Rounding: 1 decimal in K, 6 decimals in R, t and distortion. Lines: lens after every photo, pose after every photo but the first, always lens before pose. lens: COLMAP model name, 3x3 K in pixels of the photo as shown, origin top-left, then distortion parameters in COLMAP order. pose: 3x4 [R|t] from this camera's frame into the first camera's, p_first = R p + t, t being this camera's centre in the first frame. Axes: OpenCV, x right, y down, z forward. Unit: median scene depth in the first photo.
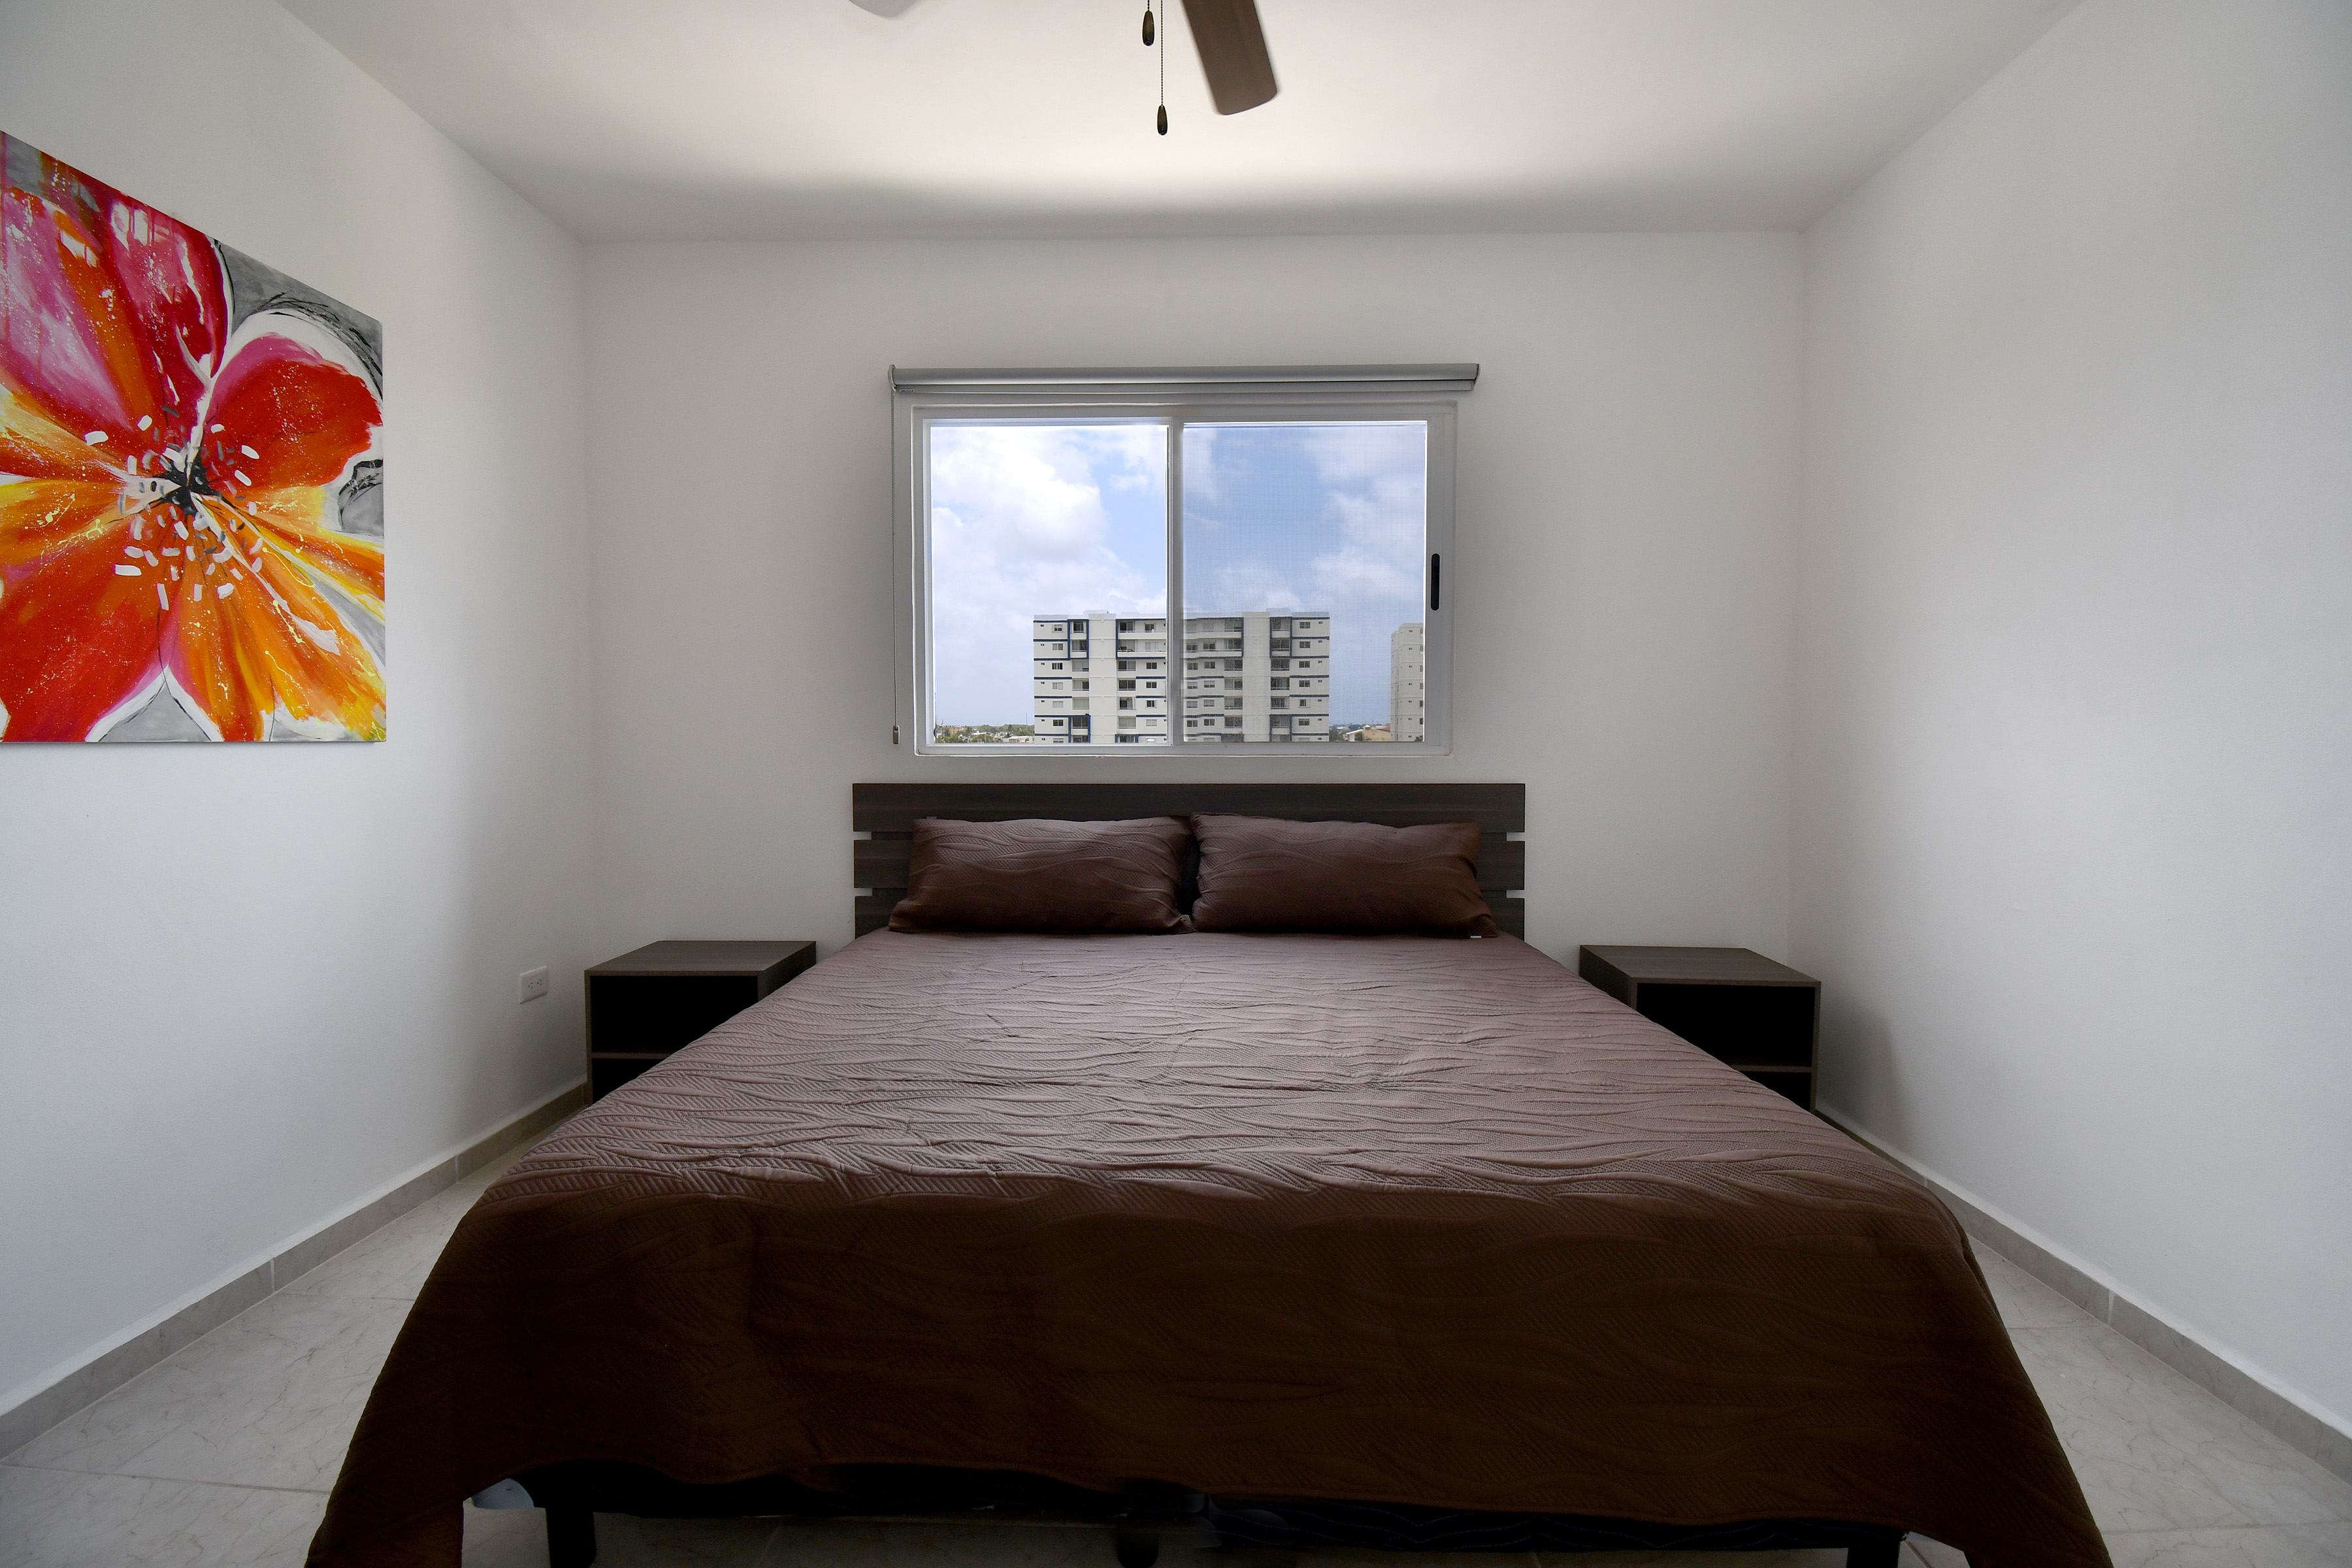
lens RADIAL K [[1029.6, 0, 1179.6], [0, 1029.6, 770.7], [0, 0, 1]] dist [0.000168, -0.015117]
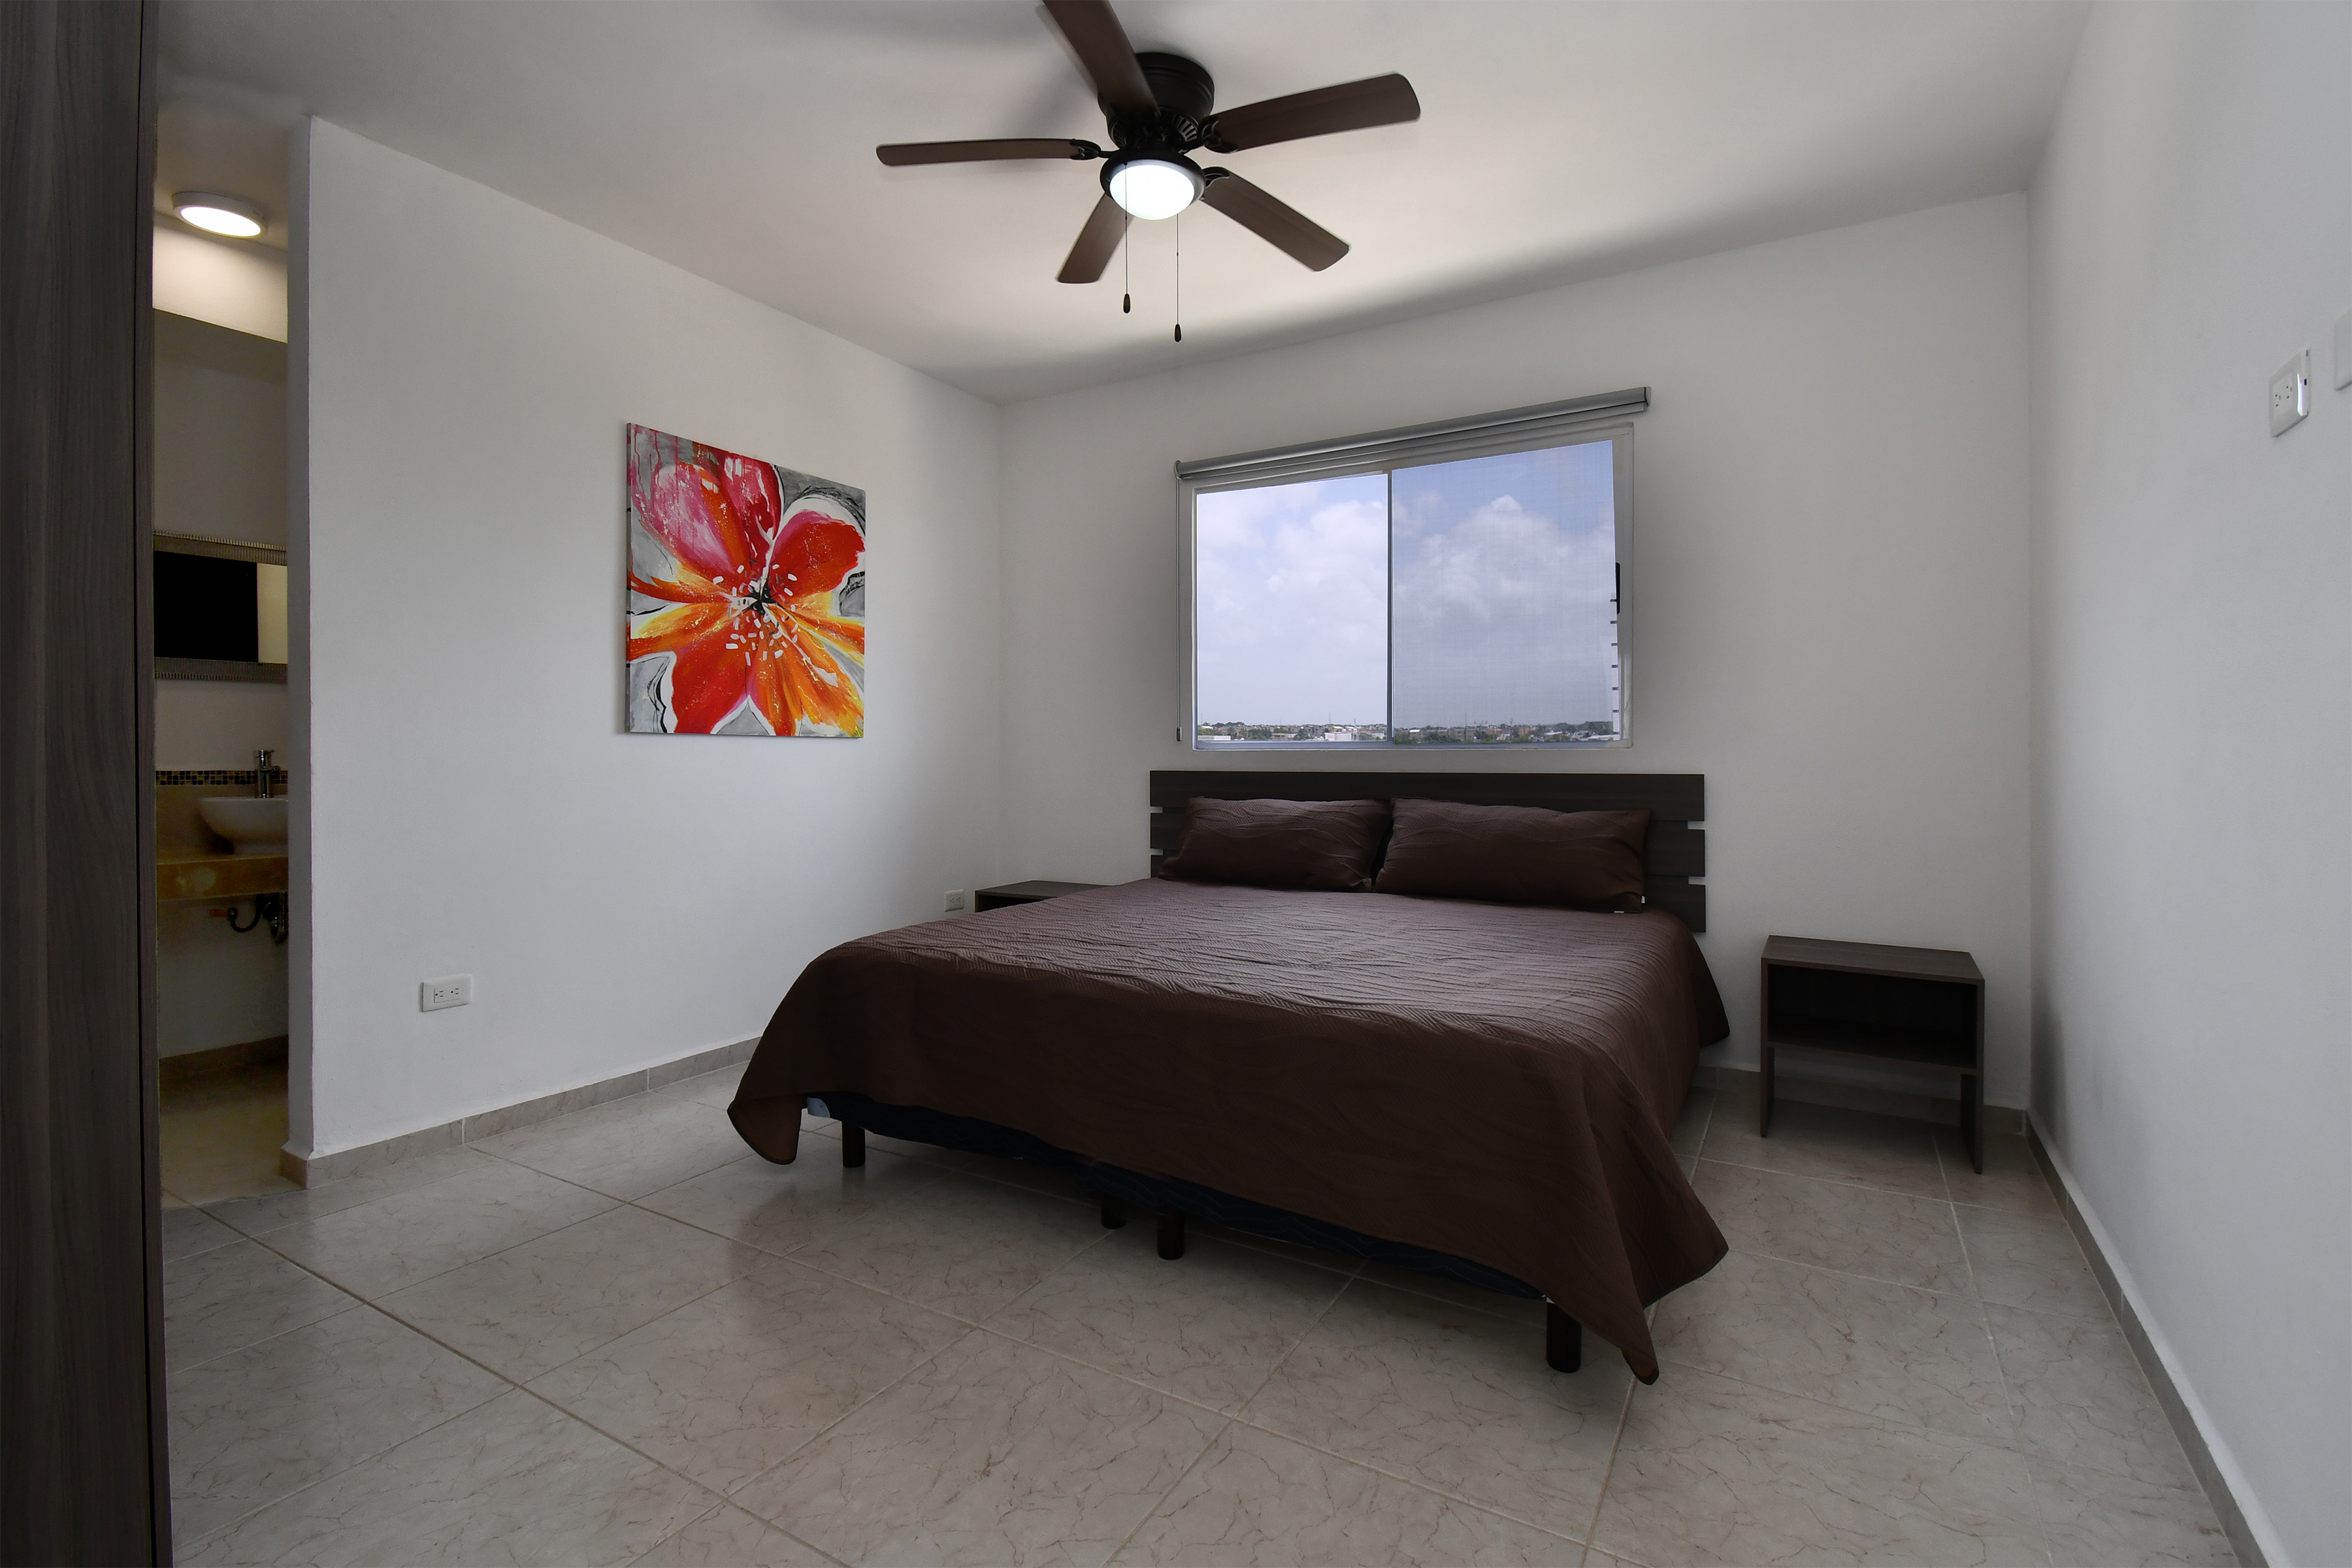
lens RADIAL K [[1057.5, 0, 1180.1], [0, 1057.5, 758.7], [0, 0, 1]] dist [0.001219, 0.000023]
pose [[0.872484, -0.000413, -0.488642, 0.615272], [-0.015449, 0.999476, -0.028430, 0.054552], [0.488398, 0.032354, 0.872021, -0.302132]]
